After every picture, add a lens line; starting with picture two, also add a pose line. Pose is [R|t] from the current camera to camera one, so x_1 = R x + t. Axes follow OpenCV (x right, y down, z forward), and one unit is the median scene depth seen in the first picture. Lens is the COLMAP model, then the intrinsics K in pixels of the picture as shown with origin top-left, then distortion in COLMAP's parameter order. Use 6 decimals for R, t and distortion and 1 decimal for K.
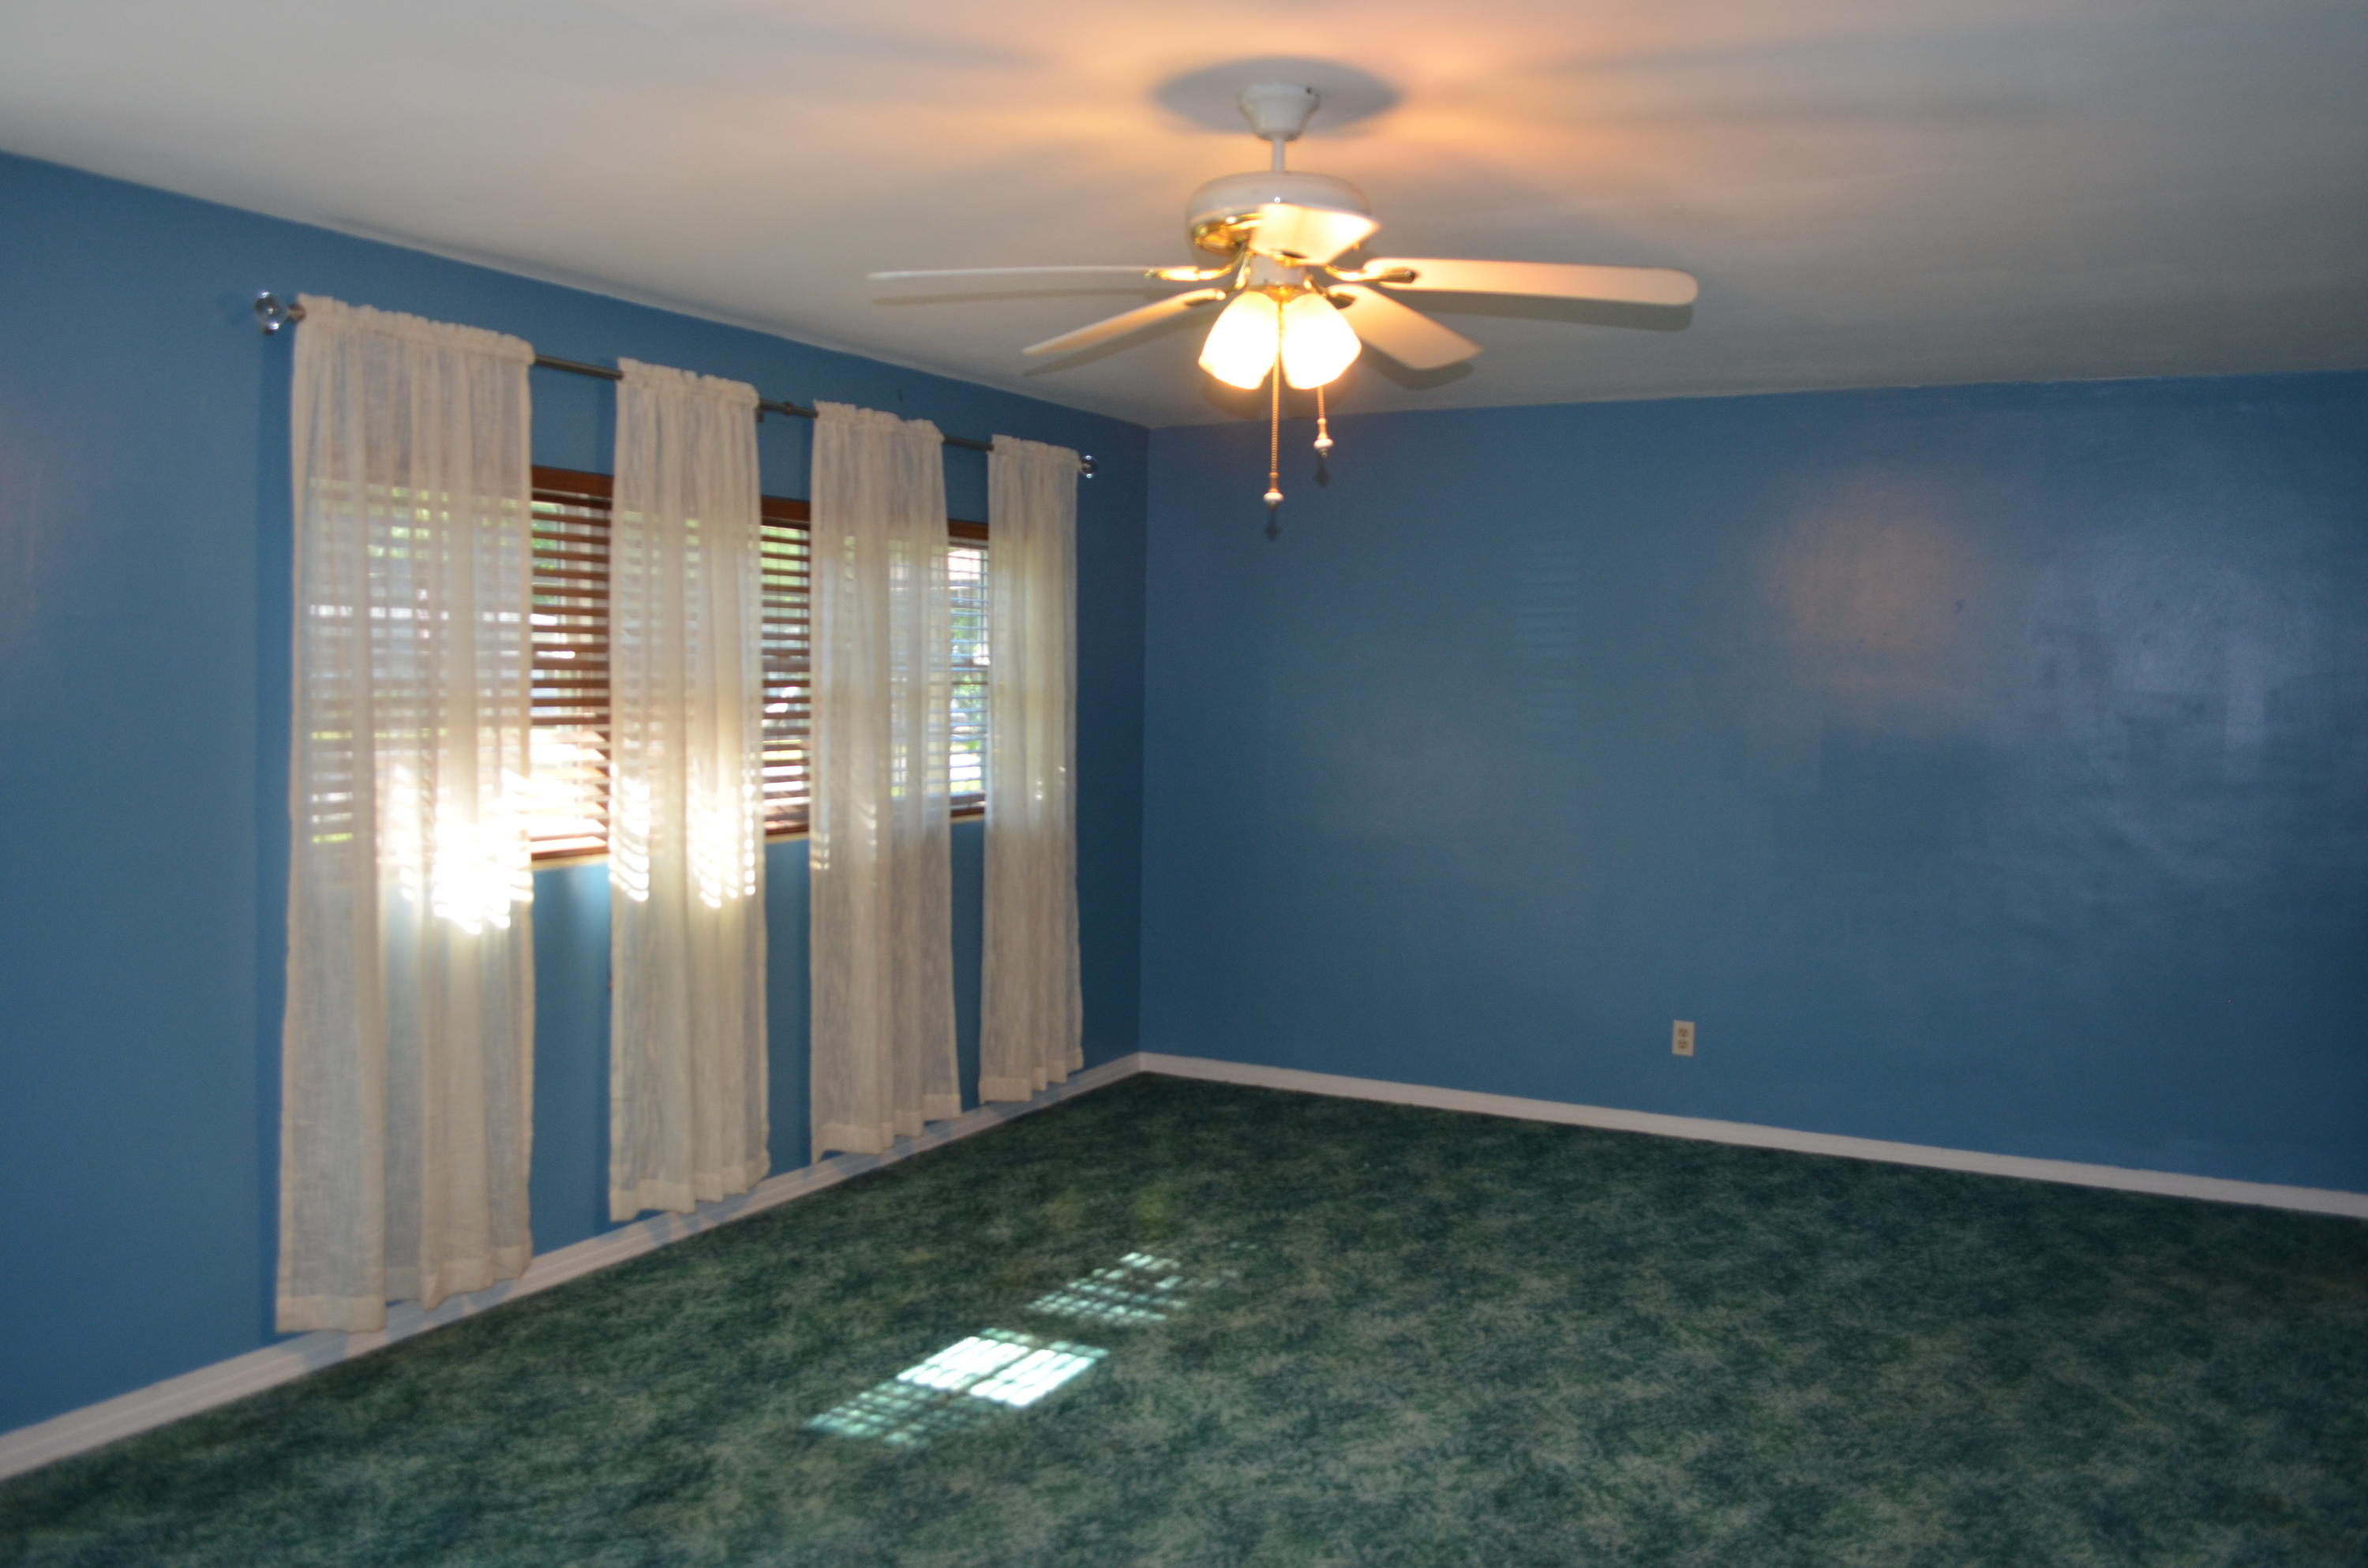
lens RADIAL K [[1855.7, 0, 1184.0], [0, 1855.7, 784.0], [0, 0, 1]] dist [-0.061800, -0.000192]
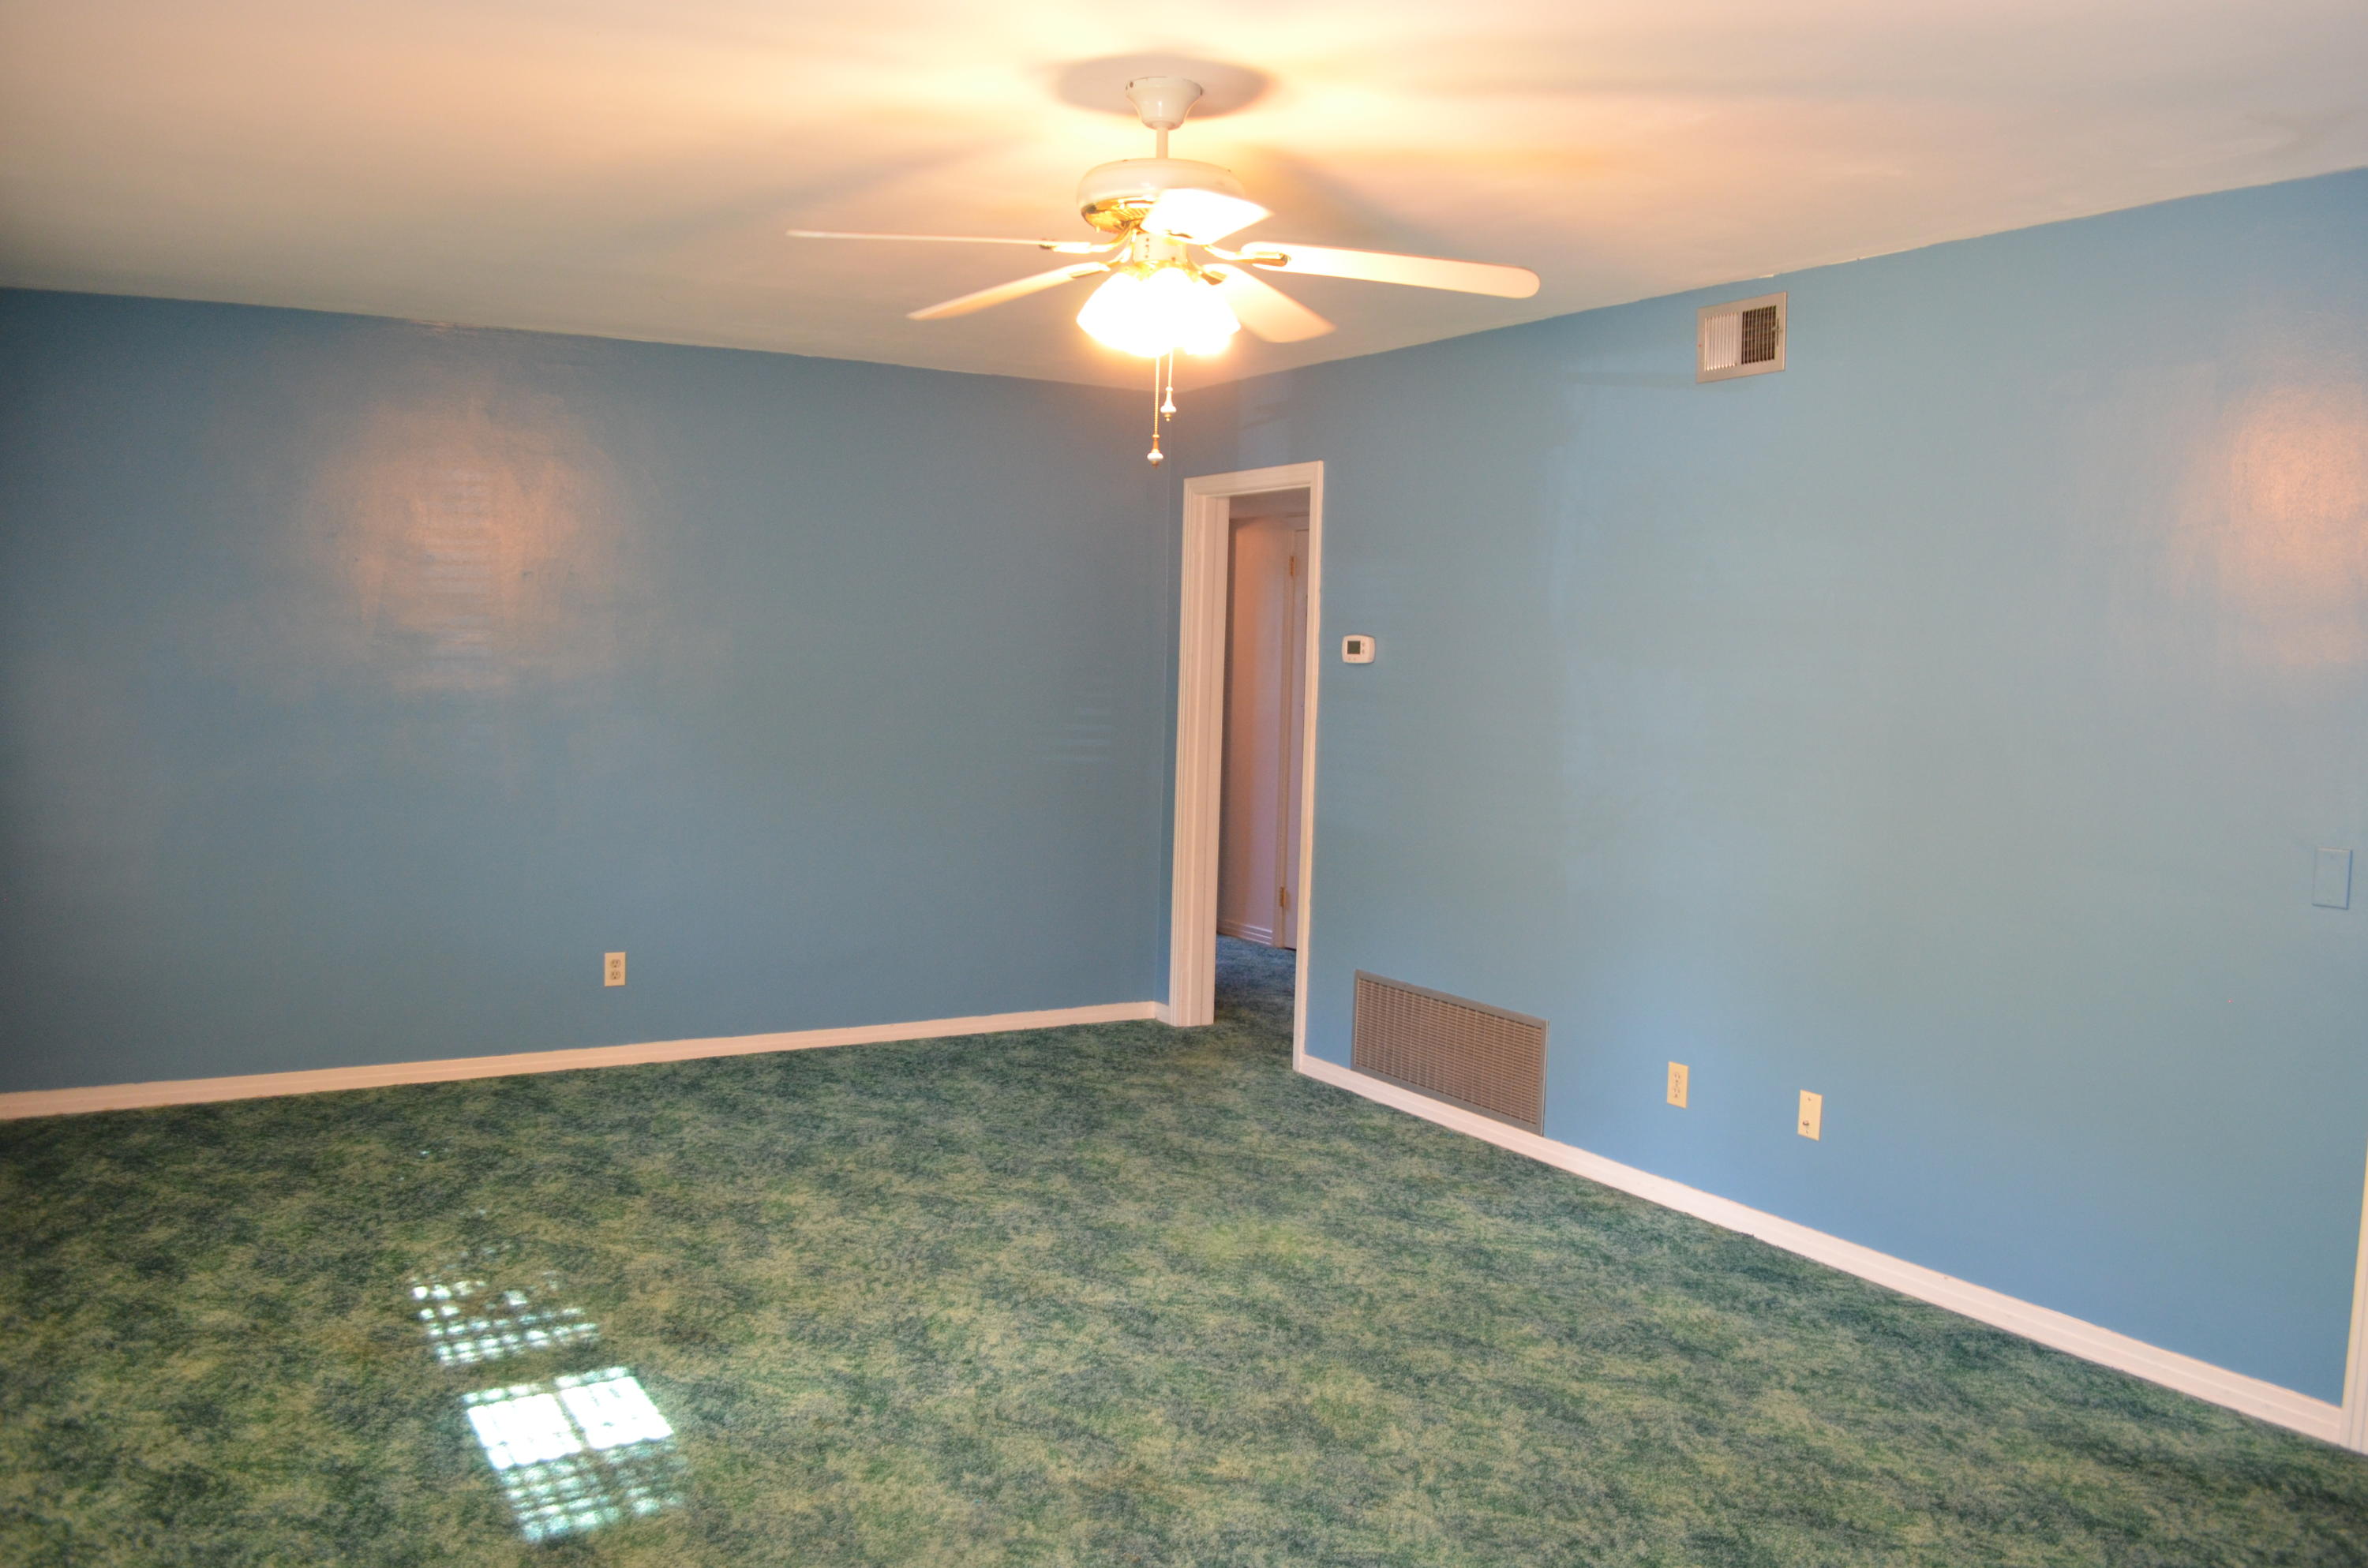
lens RADIAL K [[1855.7, 0, 1184.0], [0, 1855.7, 784.0], [0, 0, 1]] dist [-0.061800, -0.000192]
pose [[0.518035, -0.061711, 0.853130, -0.639929], [0.031105, 0.998093, 0.053309, -0.012275], [-0.854794, -0.001079, 0.518967, 0.309129]]
